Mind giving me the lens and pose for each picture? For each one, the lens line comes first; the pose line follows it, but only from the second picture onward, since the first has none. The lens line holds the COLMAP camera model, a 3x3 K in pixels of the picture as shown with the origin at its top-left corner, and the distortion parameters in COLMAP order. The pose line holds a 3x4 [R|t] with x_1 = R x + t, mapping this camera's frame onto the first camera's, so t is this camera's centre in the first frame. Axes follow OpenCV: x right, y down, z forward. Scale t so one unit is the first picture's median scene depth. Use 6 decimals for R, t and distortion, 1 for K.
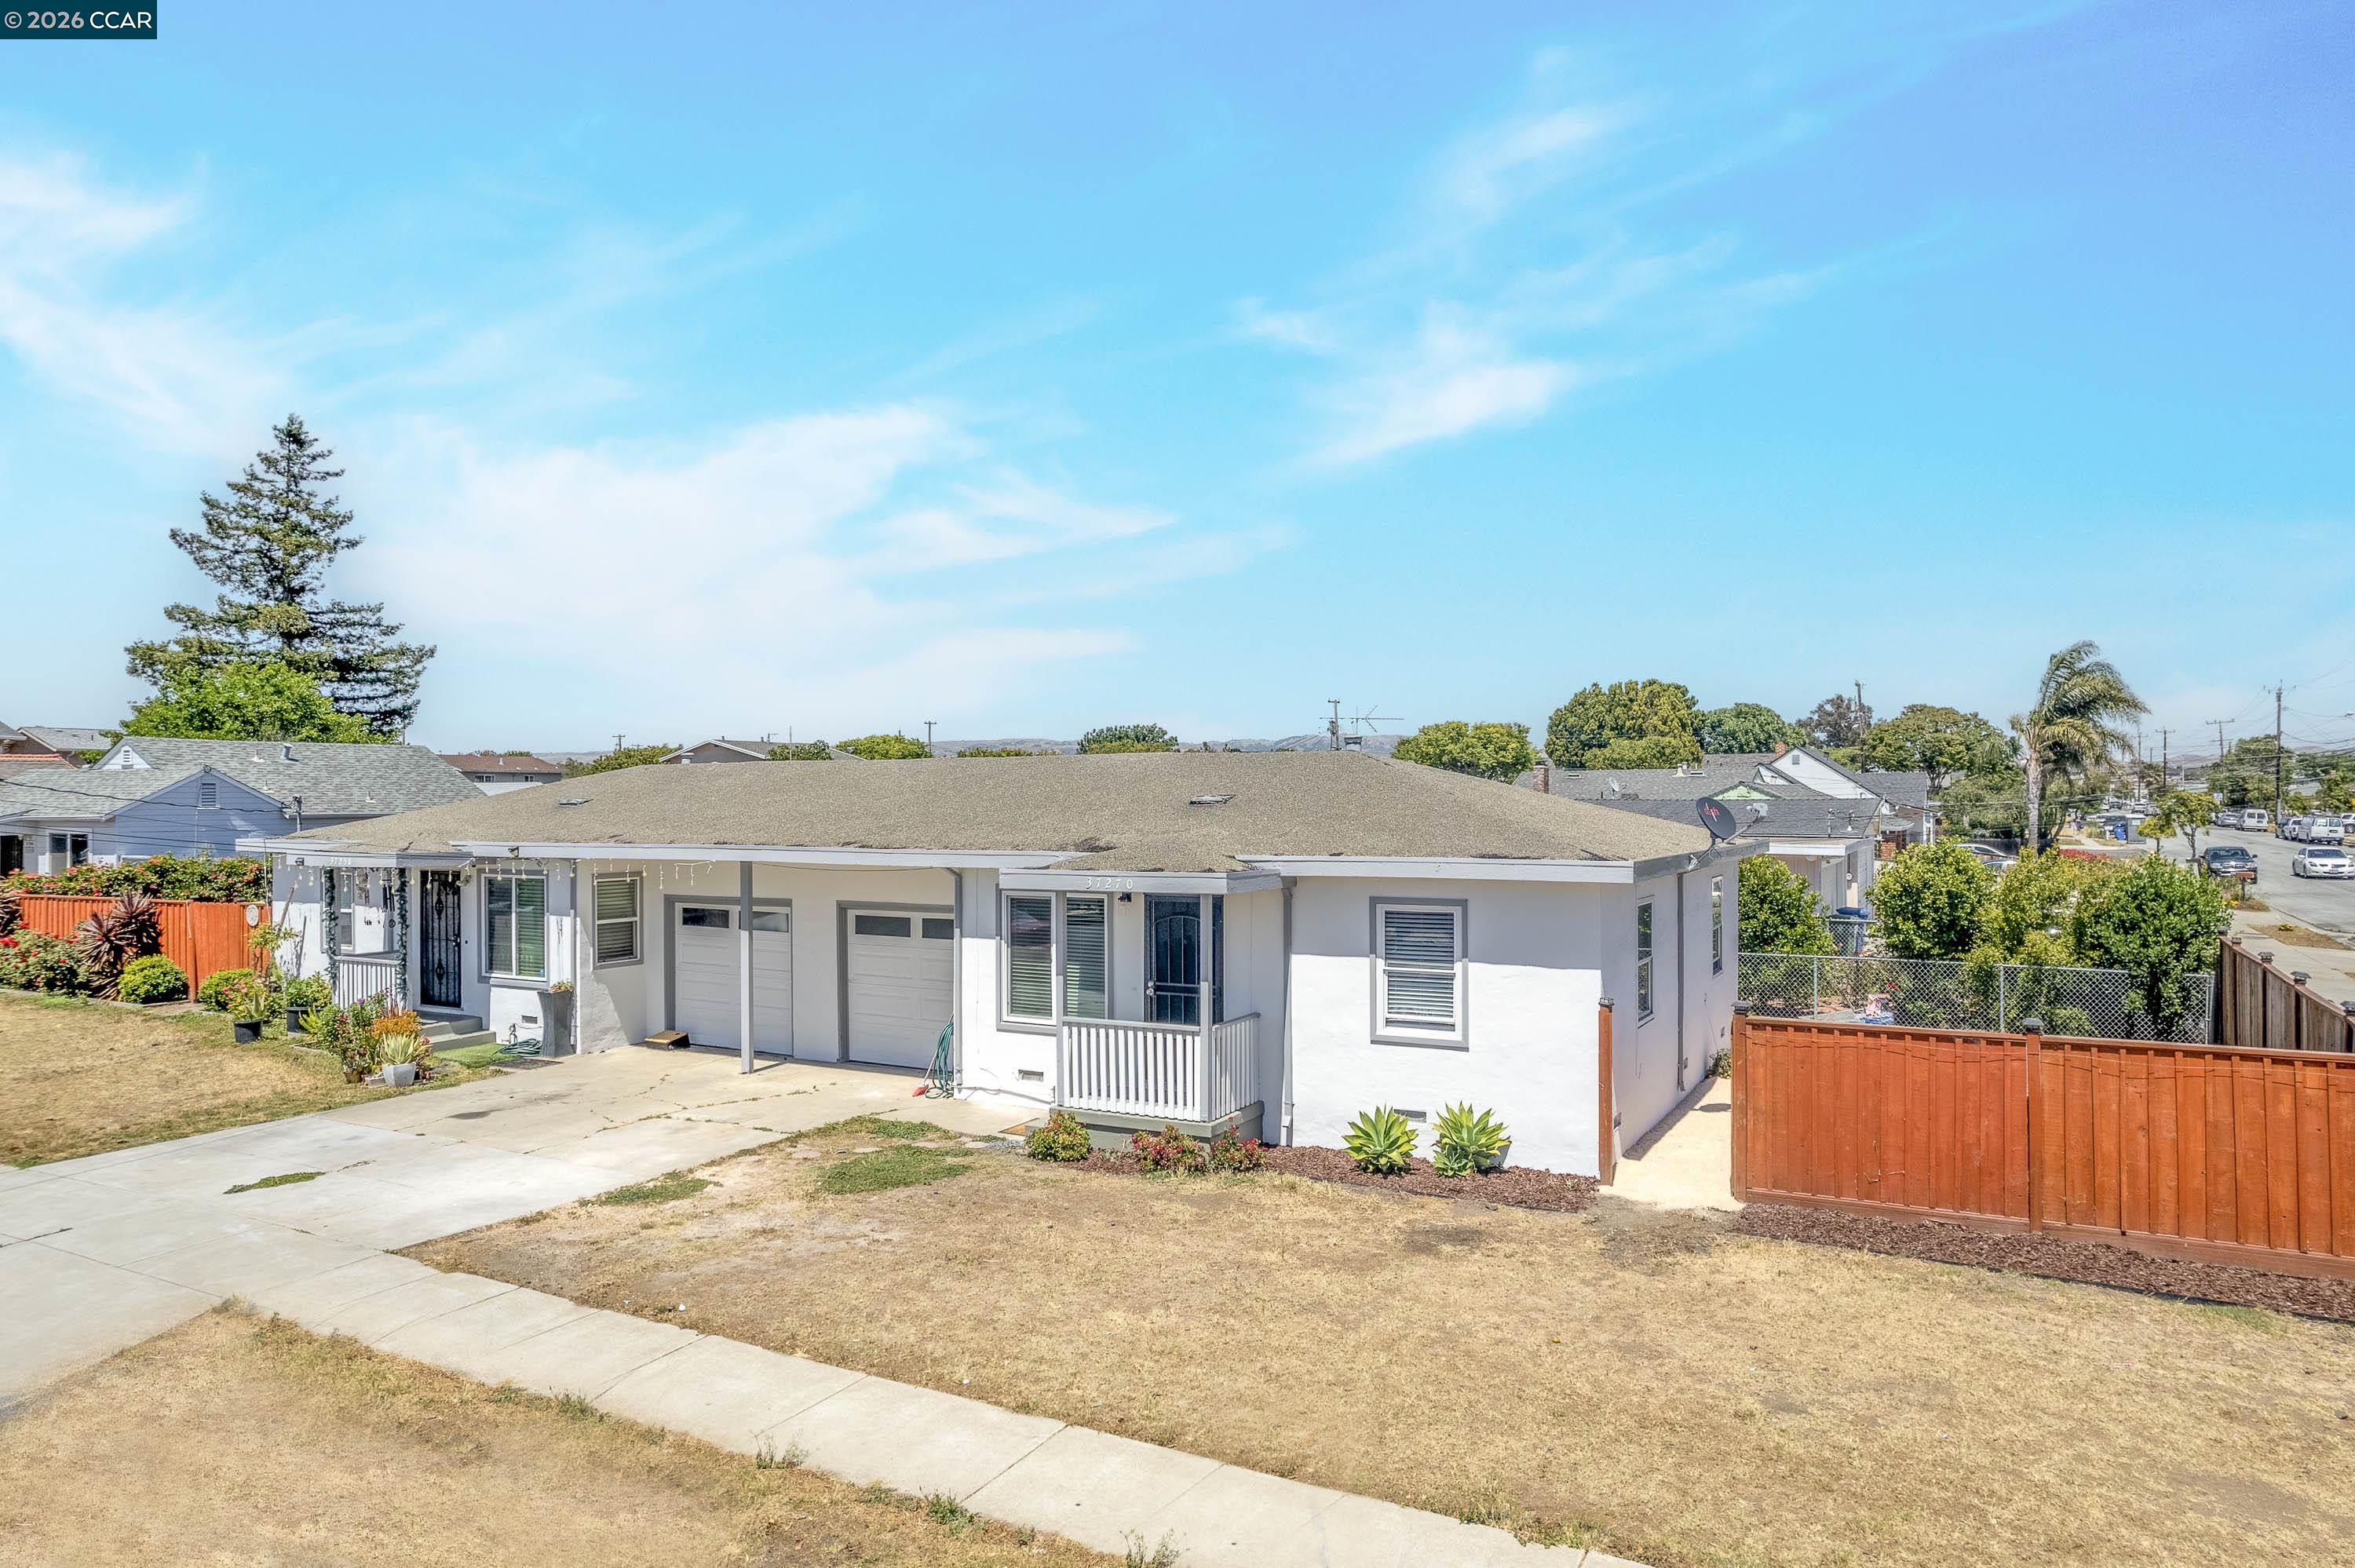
lens RADIAL K [[1501.4, 0, 1188.6], [0, 1501.4, 800.7], [0, 0, 1]] dist [-0.032789, 0.028573]
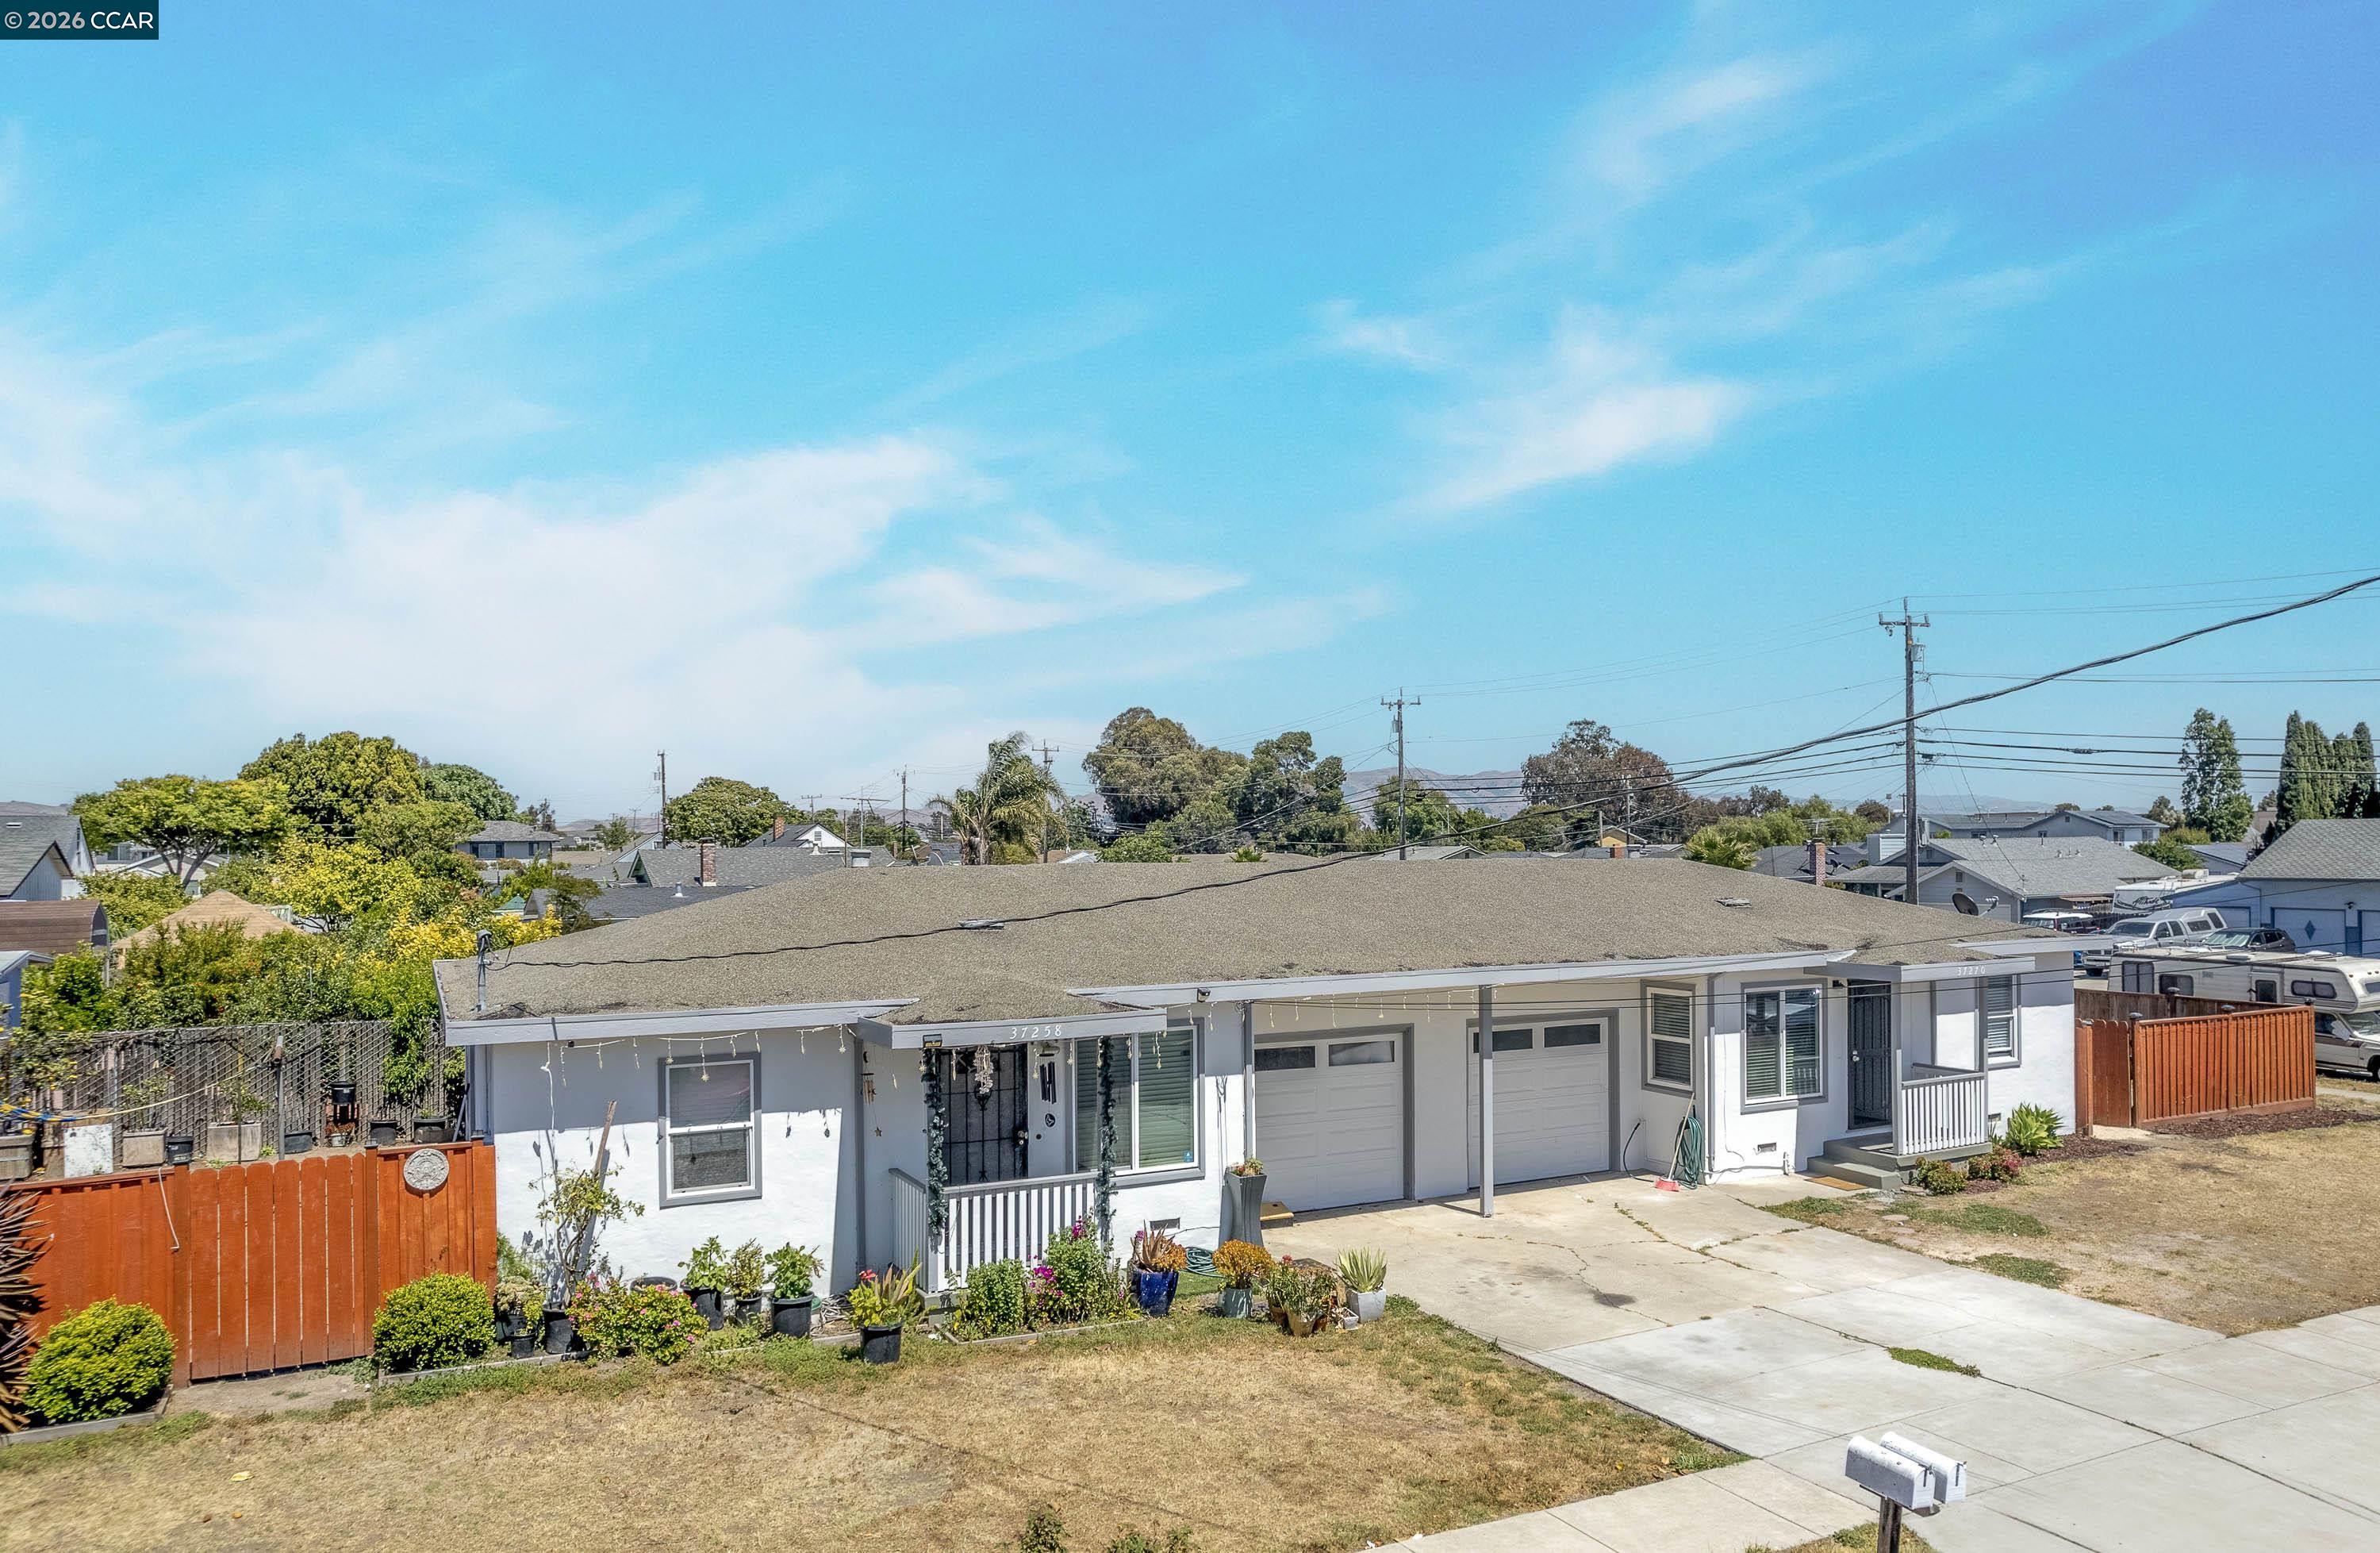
lens RADIAL K [[1562.2, 0, 1249.6], [0, 1562.2, 789.8], [0, 0, 1]] dist [-0.046734, 0.049493]
pose [[0.553503, 0.032190, 0.832225, -1.338552], [0.007381, 0.999024, -0.043550, -0.043063], [-0.832815, 0.030248, 0.552725, 0.667108]]
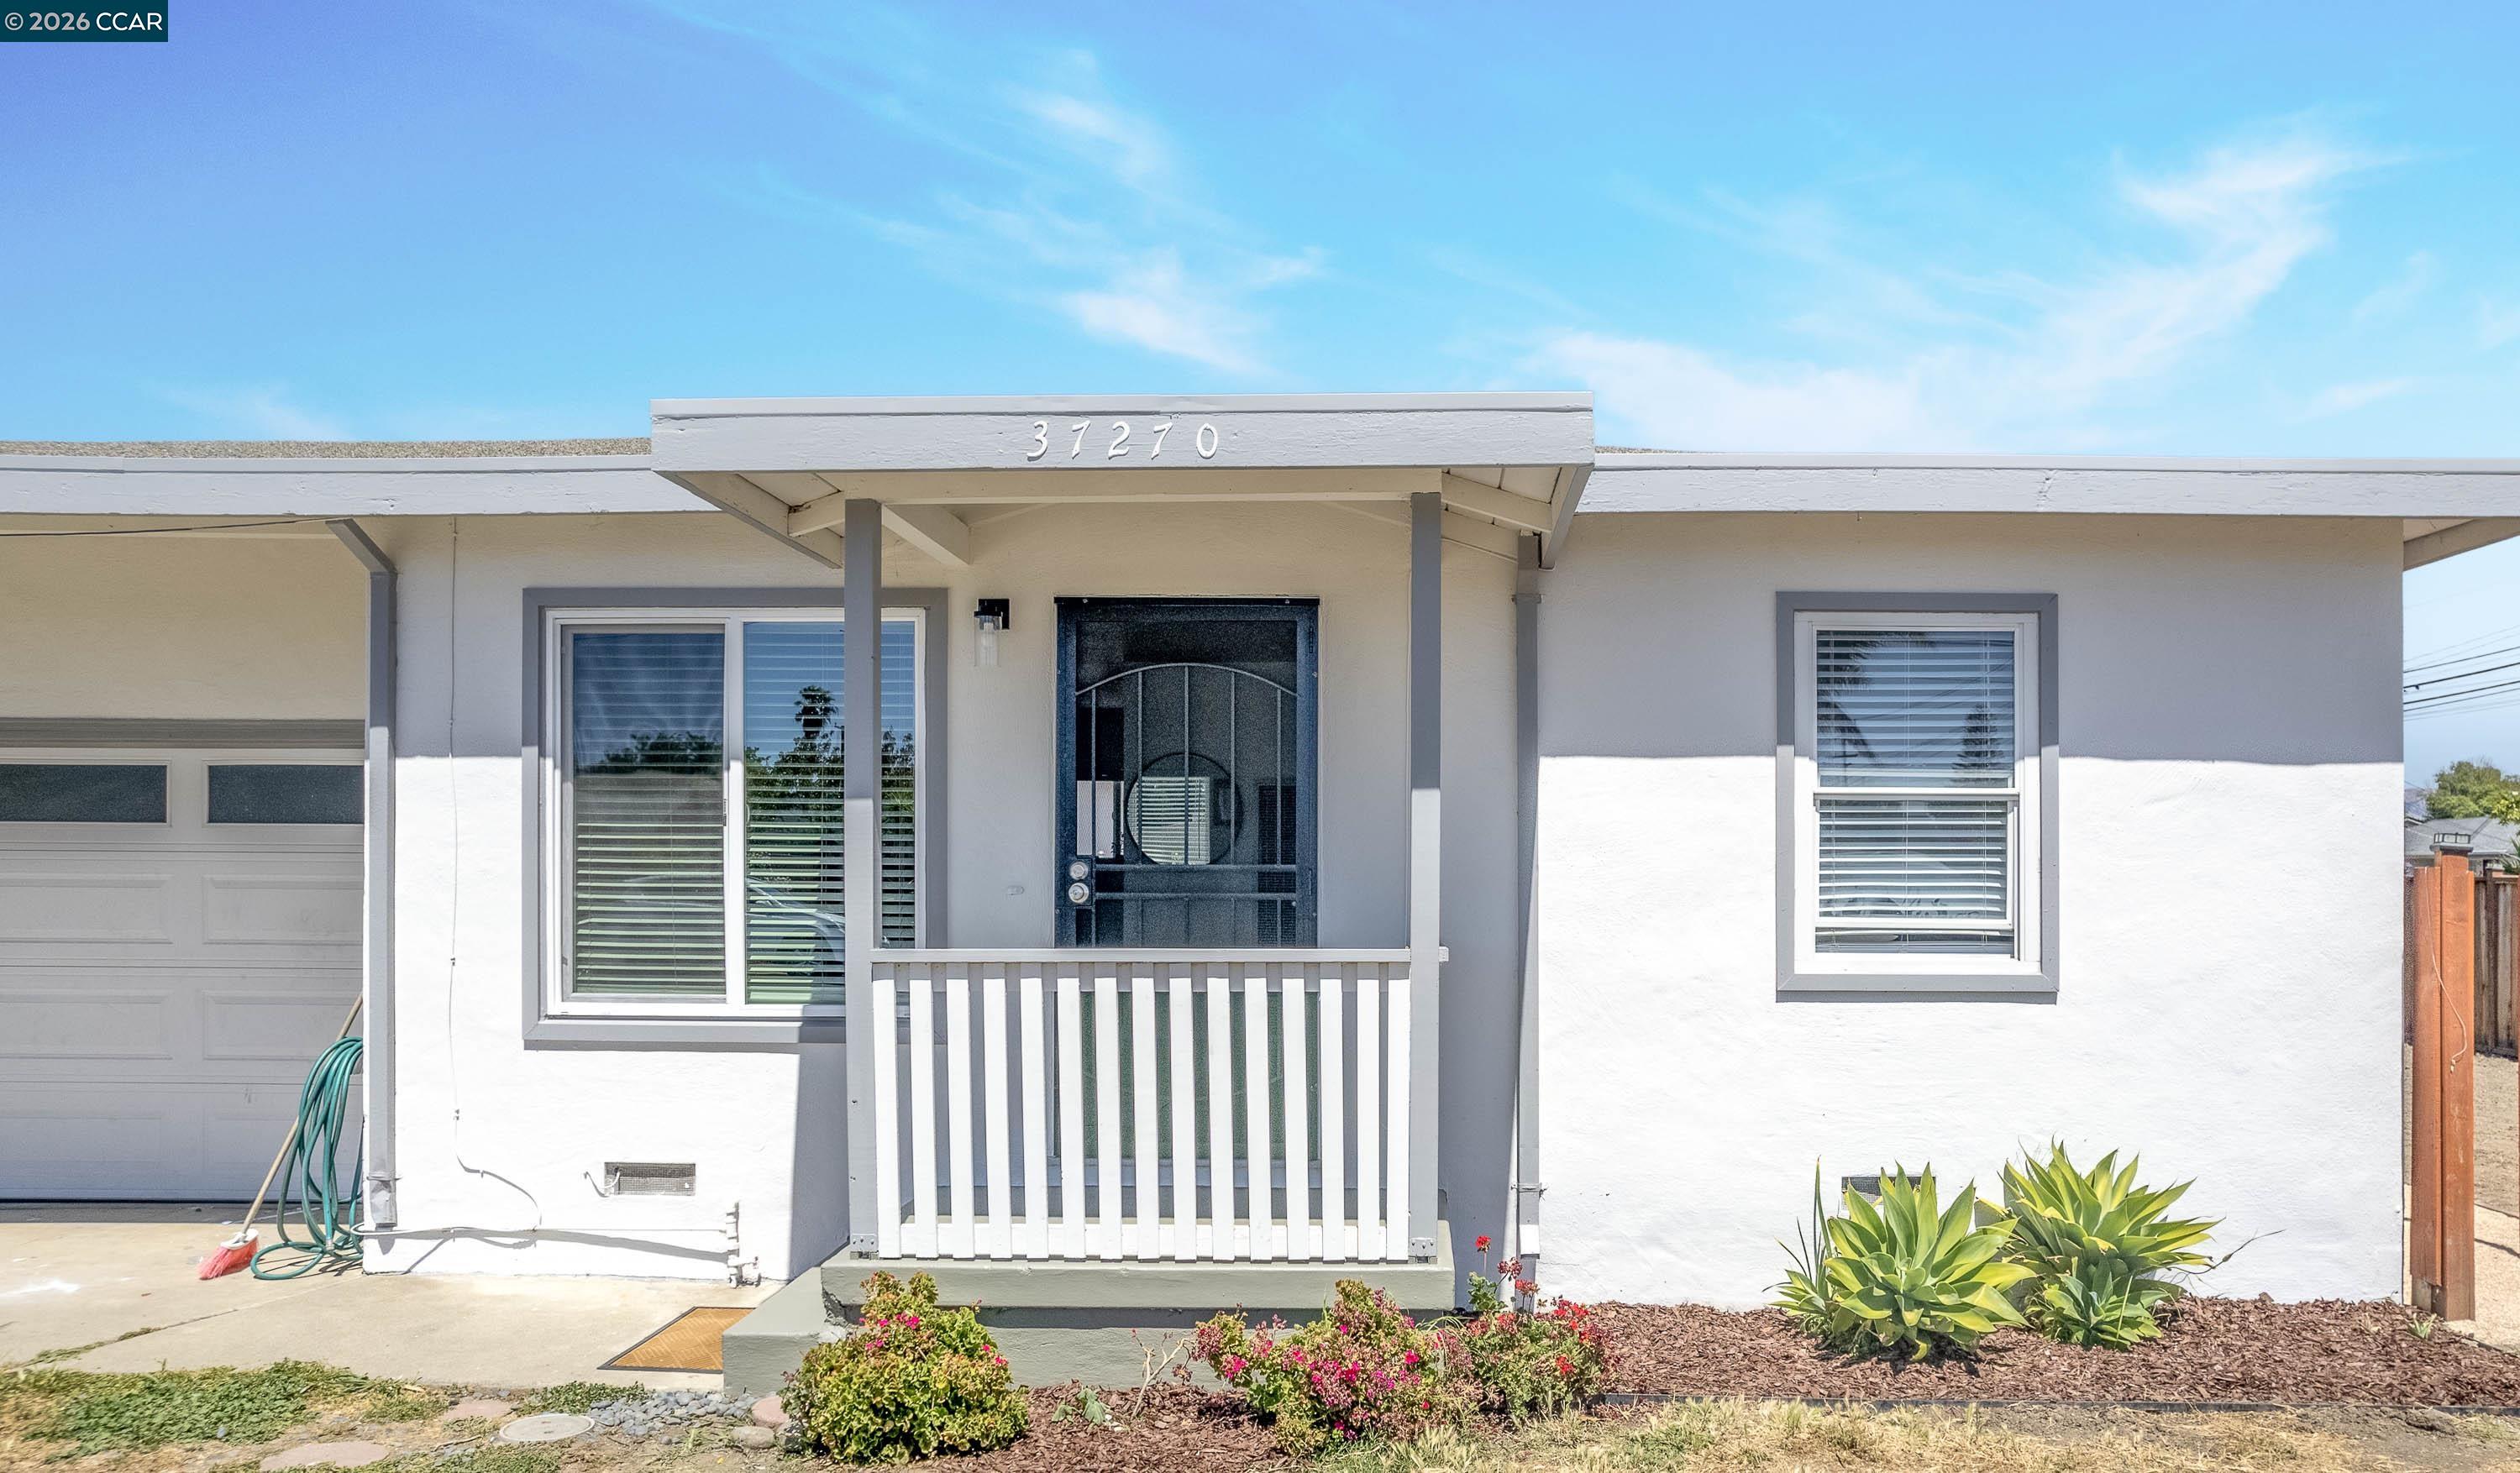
lens RADIAL K [[1726.3, 0, 1382.1], [0, 1726.3, 914.2], [0, 0, 1]] dist [-0.034320, 0.010650]
pose [[0.887750, -0.002492, 0.460319, -0.136051], [-0.005358, 0.999862, 0.015746, 0.120276], [-0.460295, -0.016445, 0.887614, 0.602578]]
